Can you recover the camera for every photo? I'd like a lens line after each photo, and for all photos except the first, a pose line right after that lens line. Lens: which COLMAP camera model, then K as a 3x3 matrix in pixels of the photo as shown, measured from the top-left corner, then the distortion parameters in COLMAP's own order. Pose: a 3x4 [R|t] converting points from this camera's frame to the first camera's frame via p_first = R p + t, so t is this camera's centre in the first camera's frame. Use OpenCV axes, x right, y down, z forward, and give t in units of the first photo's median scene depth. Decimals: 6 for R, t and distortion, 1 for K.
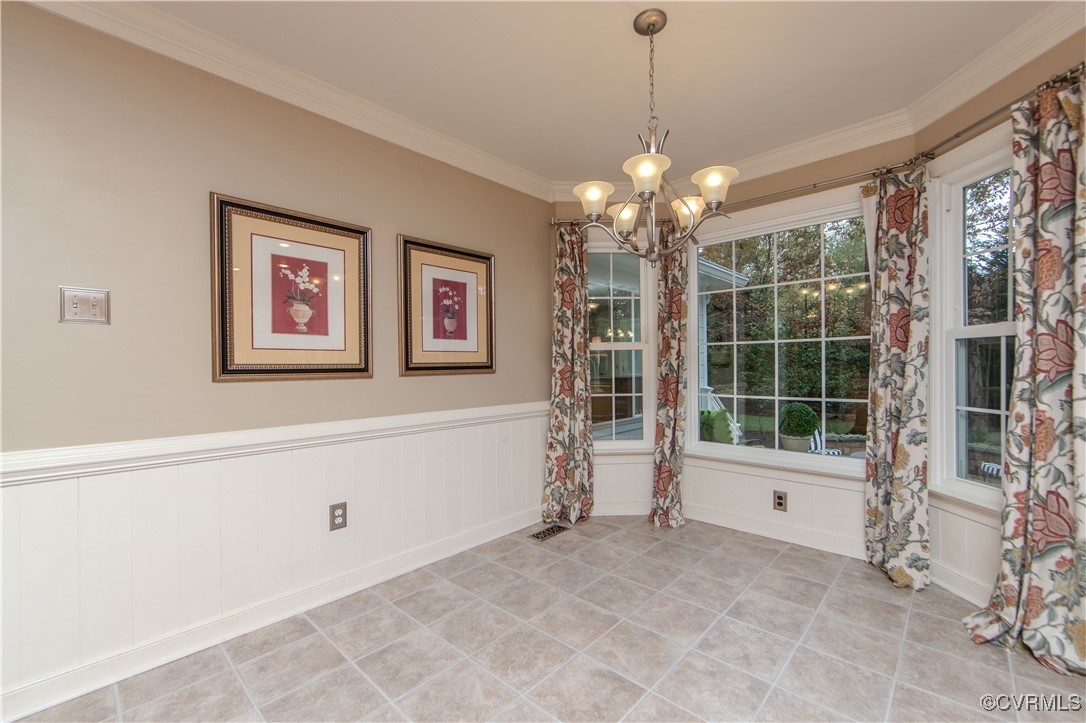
lens RADIAL K [[446.3, 0, 529.7], [0, 446.3, 365.1], [0, 0, 1]] dist [0.001134, -0.000193]
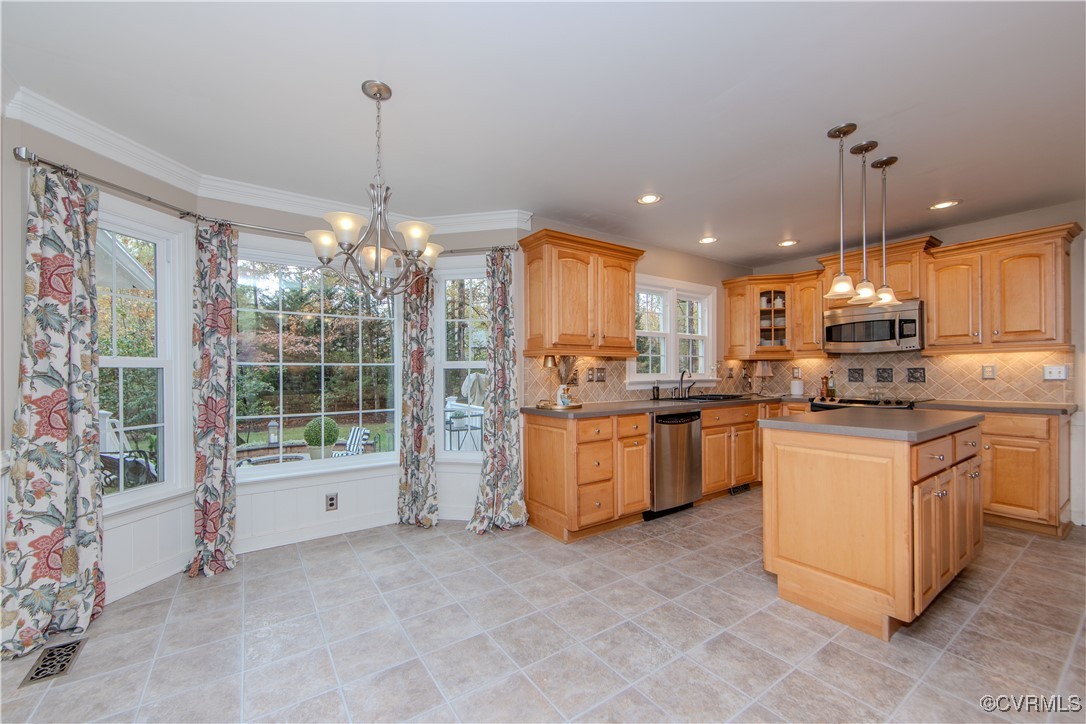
lens RADIAL K [[446.3, 0, 539.8], [0, 446.3, 371.7], [0, 0, 1]] dist [0.001134, -0.000193]
pose [[0.202771, 0.011822, 0.979155, -0.500711], [0.003268, 0.999913, -0.012750, -0.019518], [-0.979221, 0.005785, 0.202715, 0.244525]]
